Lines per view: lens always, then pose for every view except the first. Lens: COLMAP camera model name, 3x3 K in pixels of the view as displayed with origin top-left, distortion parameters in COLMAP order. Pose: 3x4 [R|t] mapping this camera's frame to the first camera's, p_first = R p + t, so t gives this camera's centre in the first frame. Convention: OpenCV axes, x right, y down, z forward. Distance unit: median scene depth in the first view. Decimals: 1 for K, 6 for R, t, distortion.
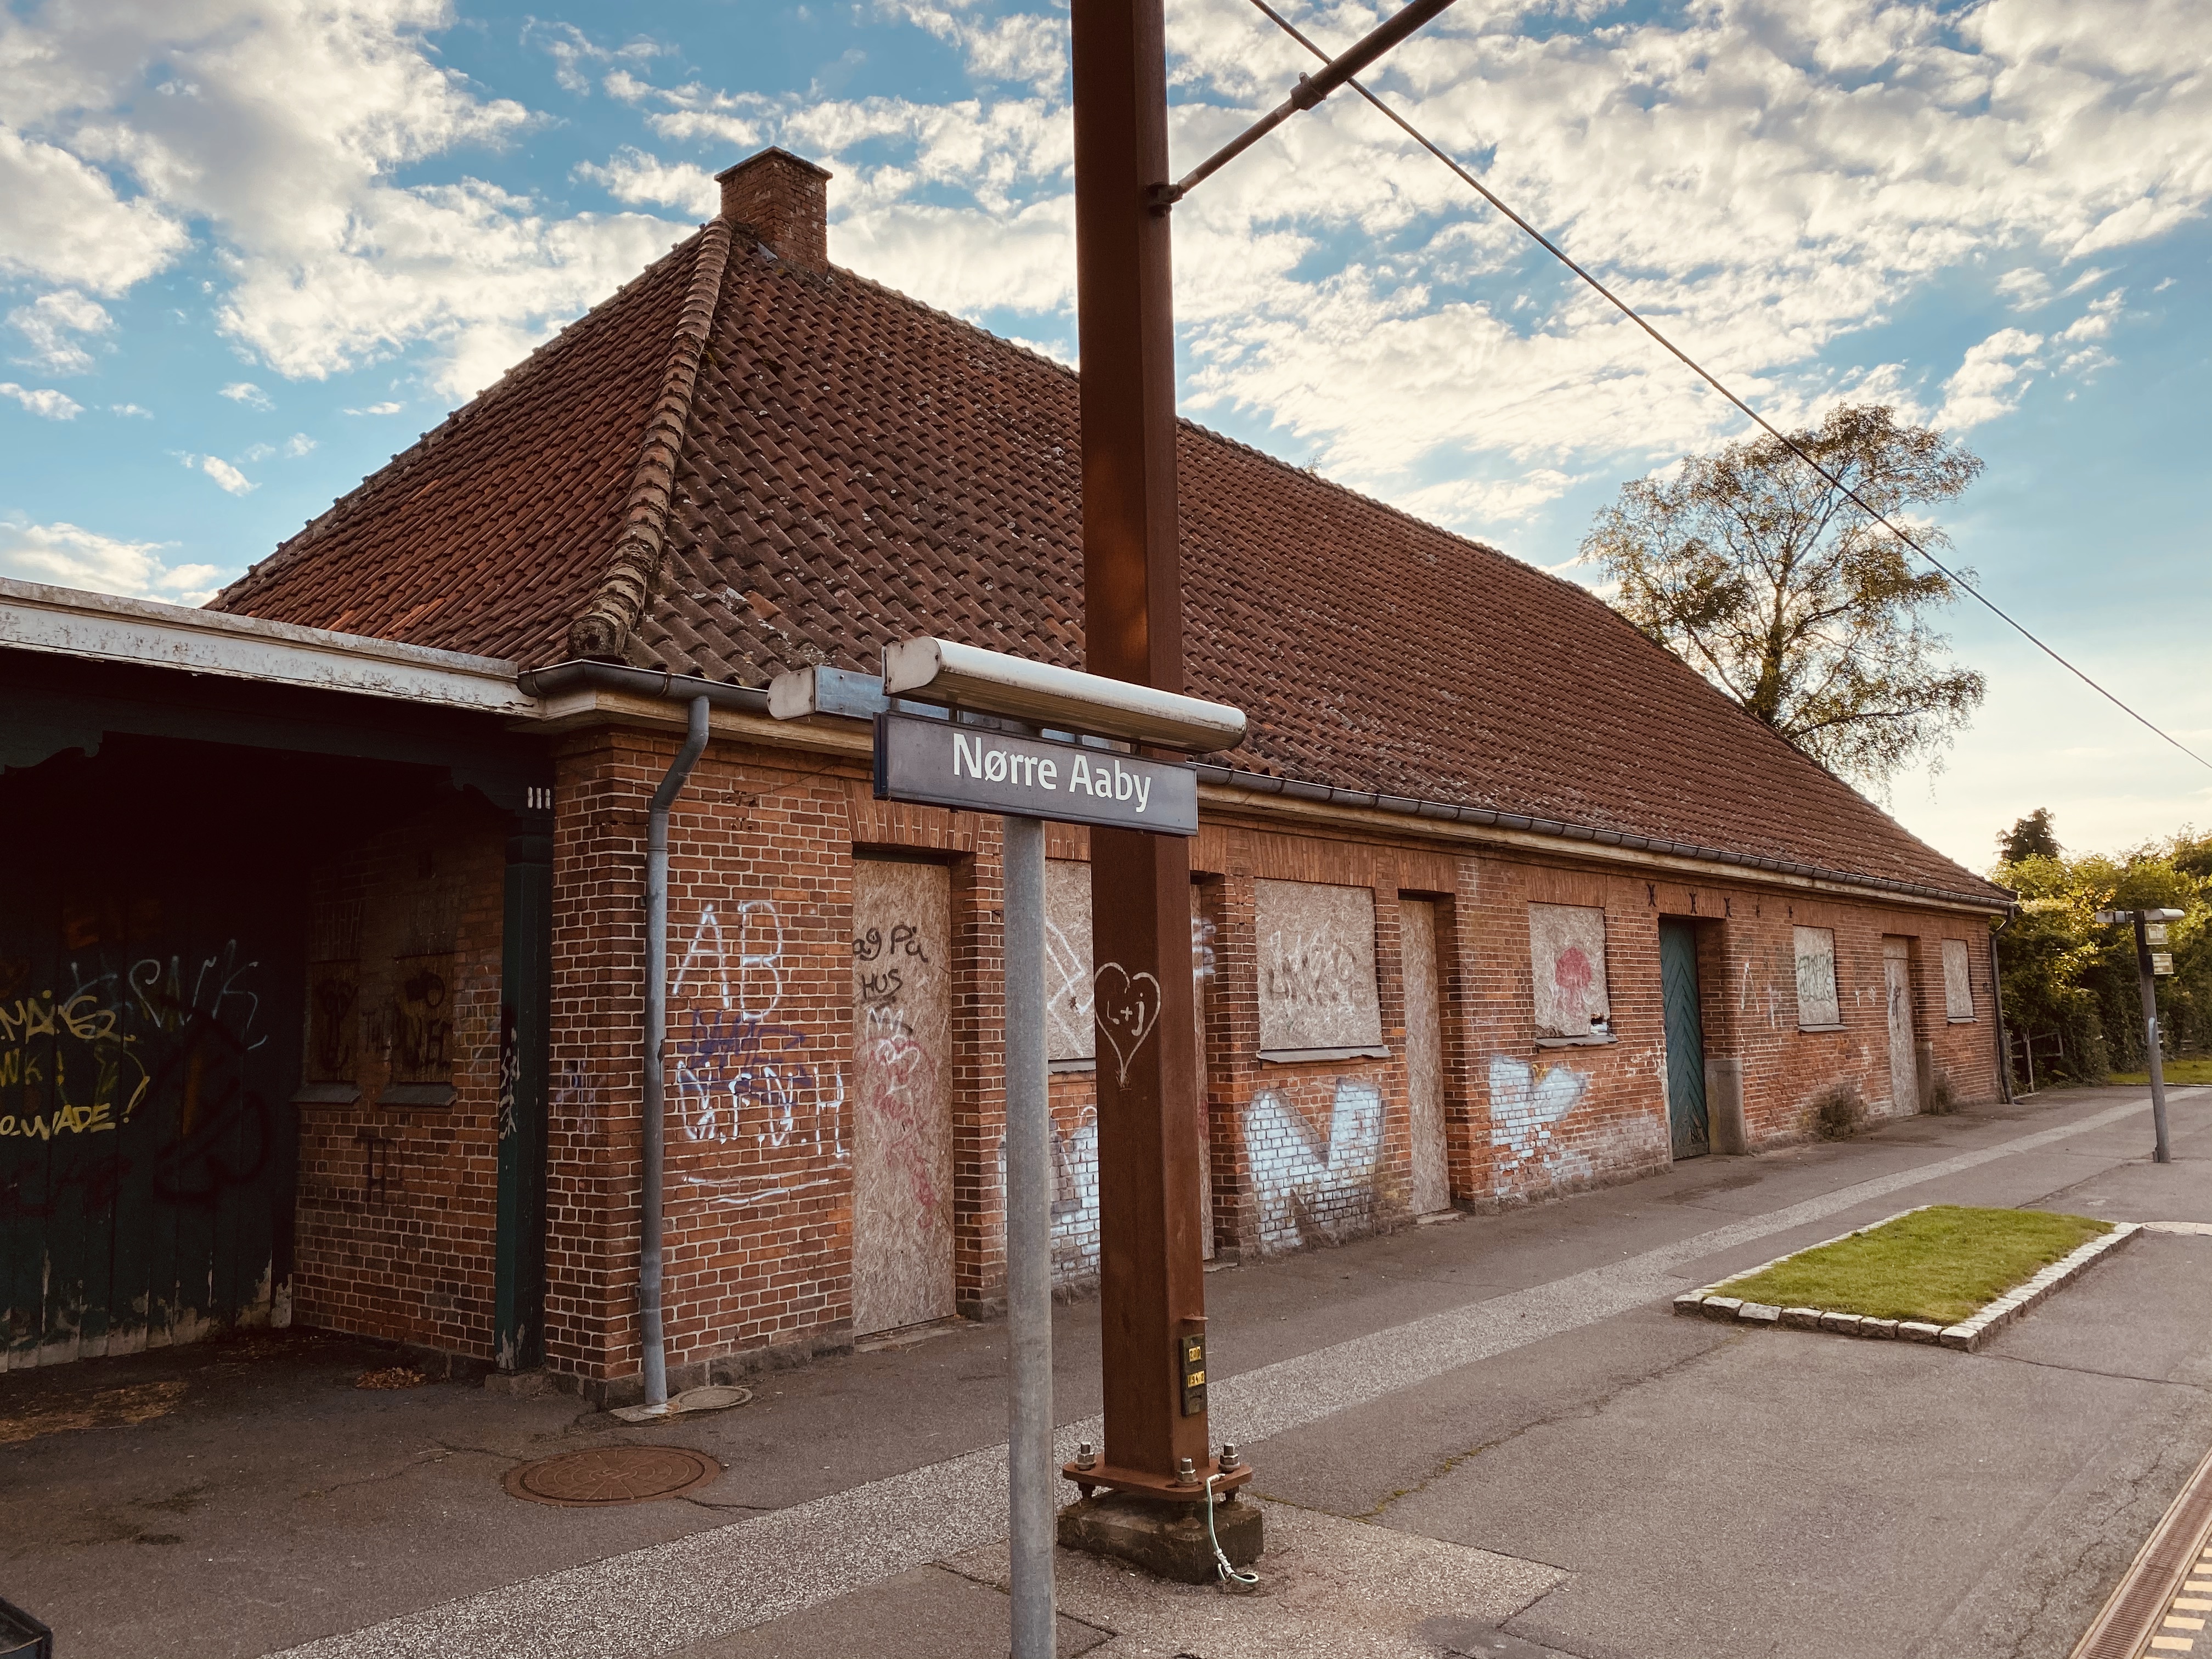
lens RADIAL K [[1672.5, 0, 1109.9], [0, 1672.5, 756.3], [0, 0, 1]] dist [-0.009696, 0.003960]
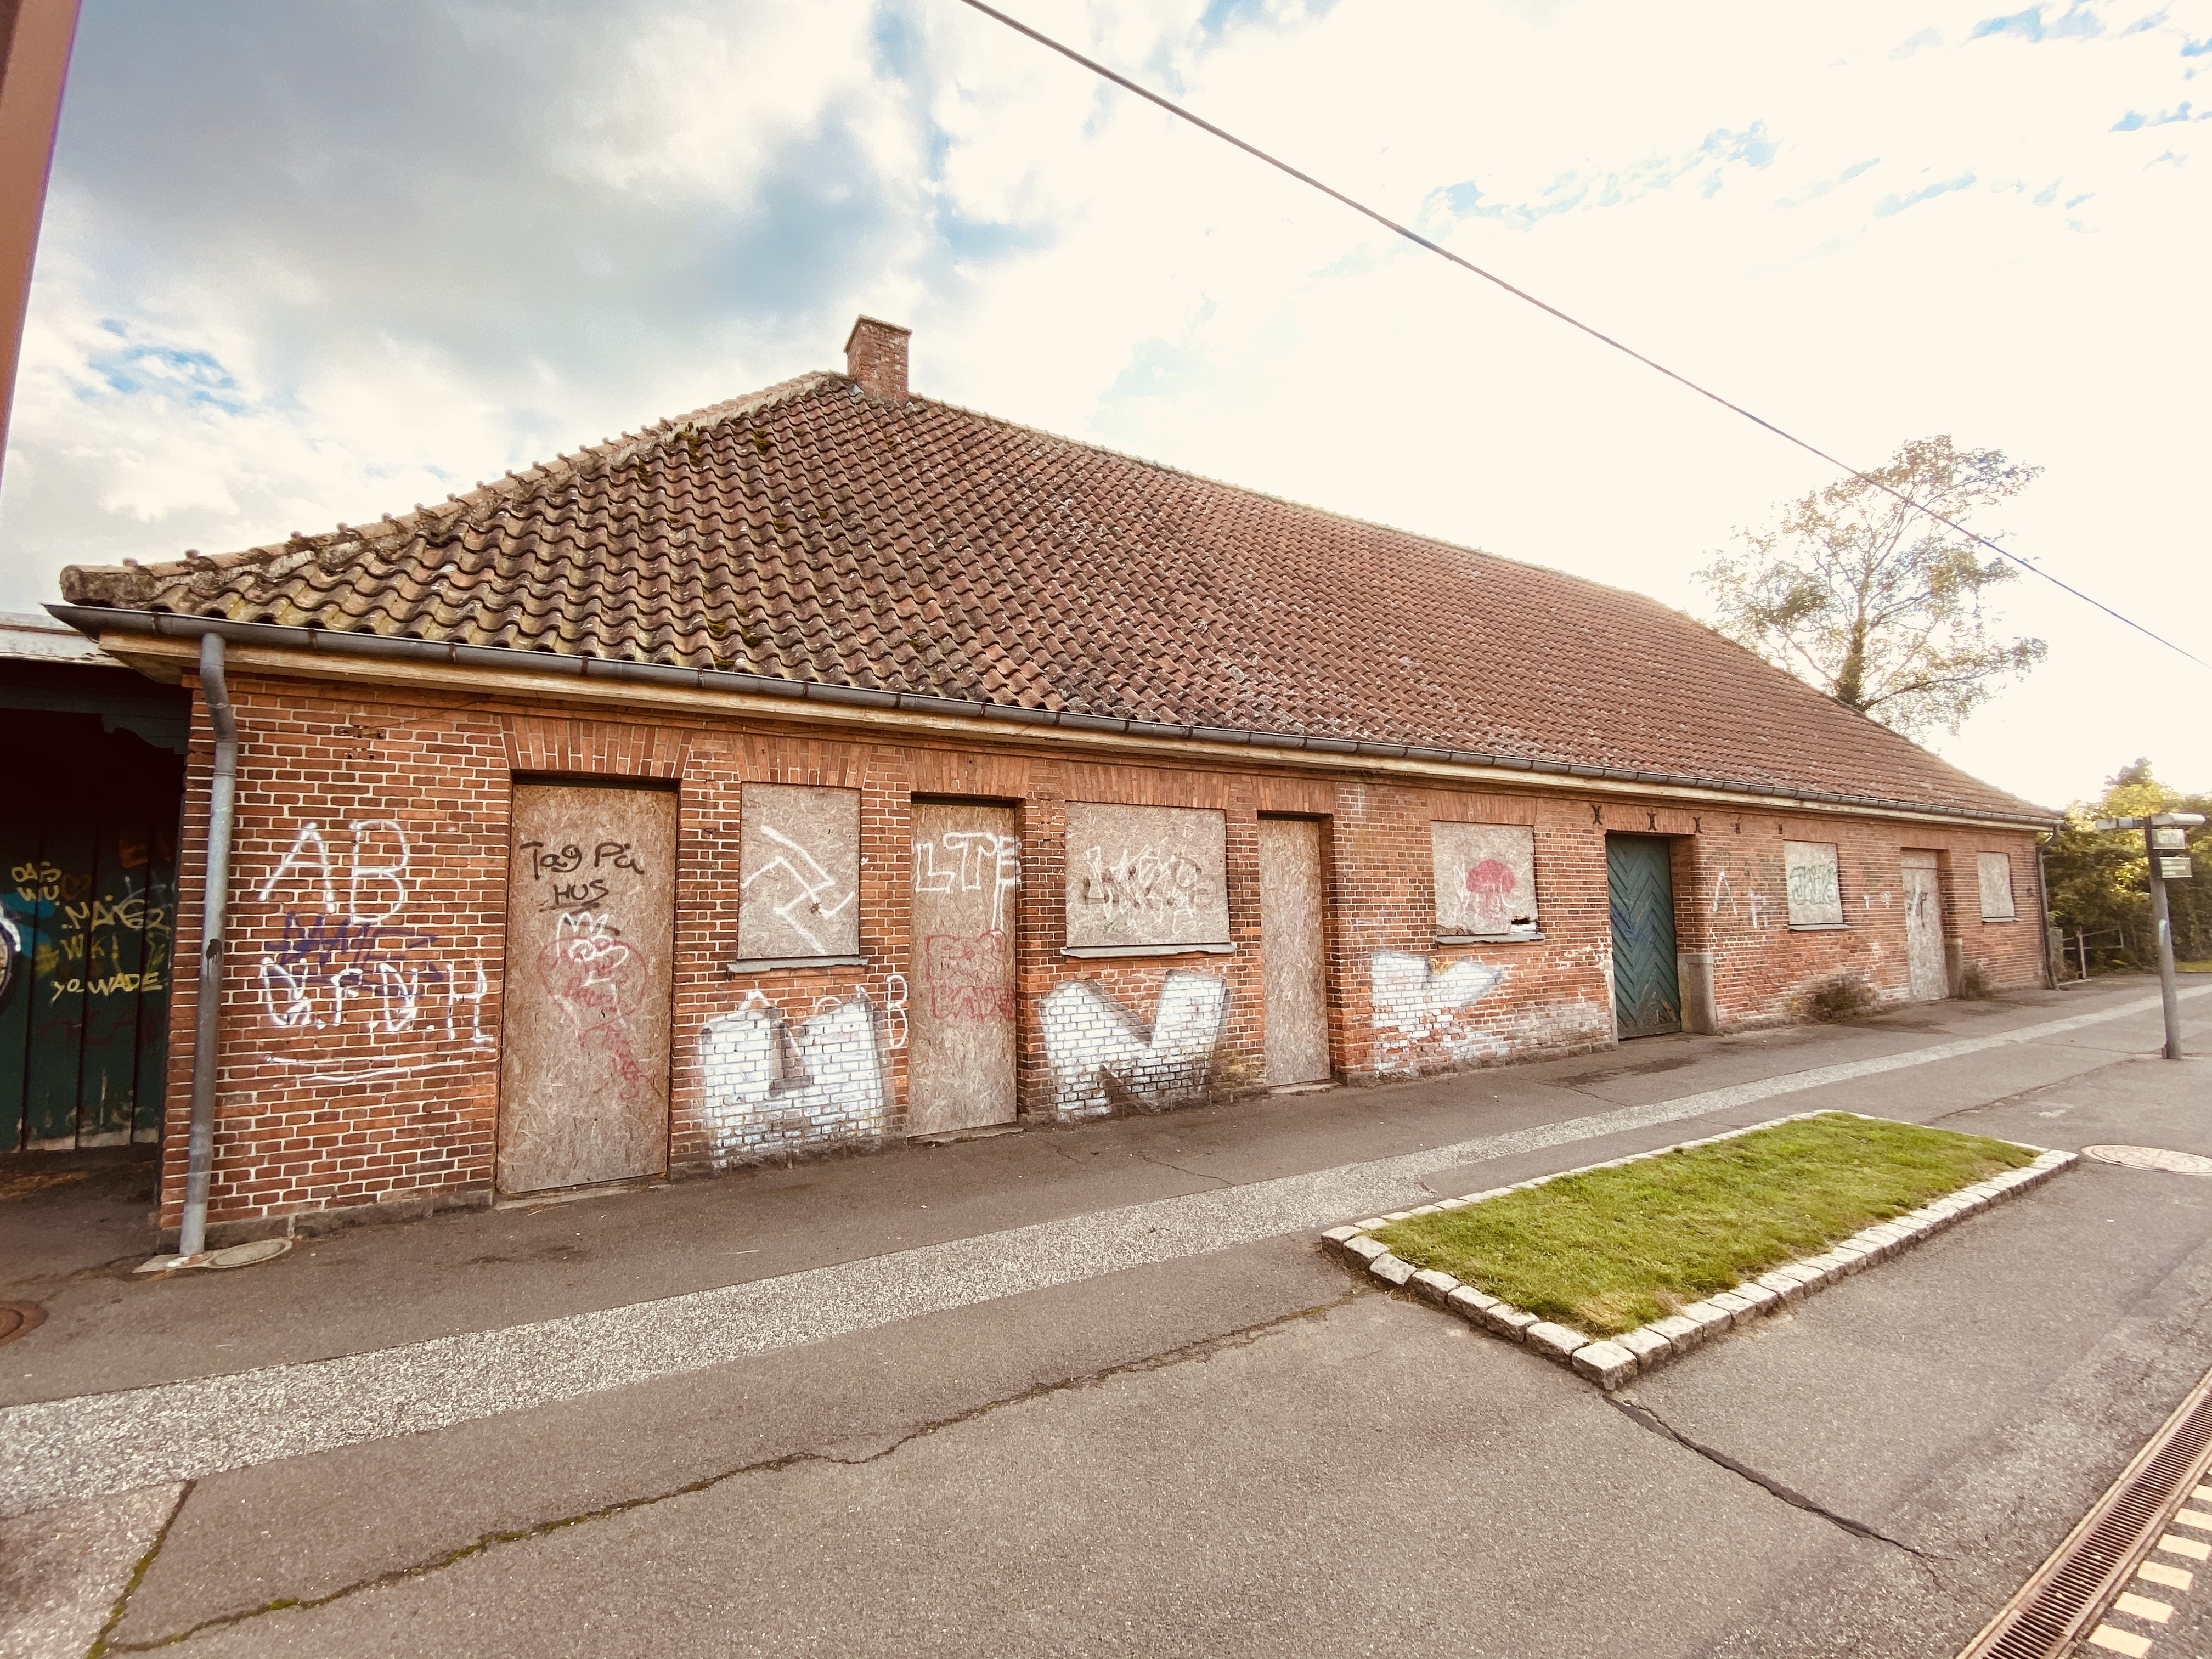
lens RADIAL K [[892.4, 0, 1126.8], [0, 892.4, 812.2], [0, 0, 1]] dist [0.008000, -0.014088]
pose [[0.934148, -0.032478, -0.355405, 0.335531], [0.049487, 0.998018, 0.038871, 0.056116], [0.353438, -0.053899, 0.933904, 0.412800]]
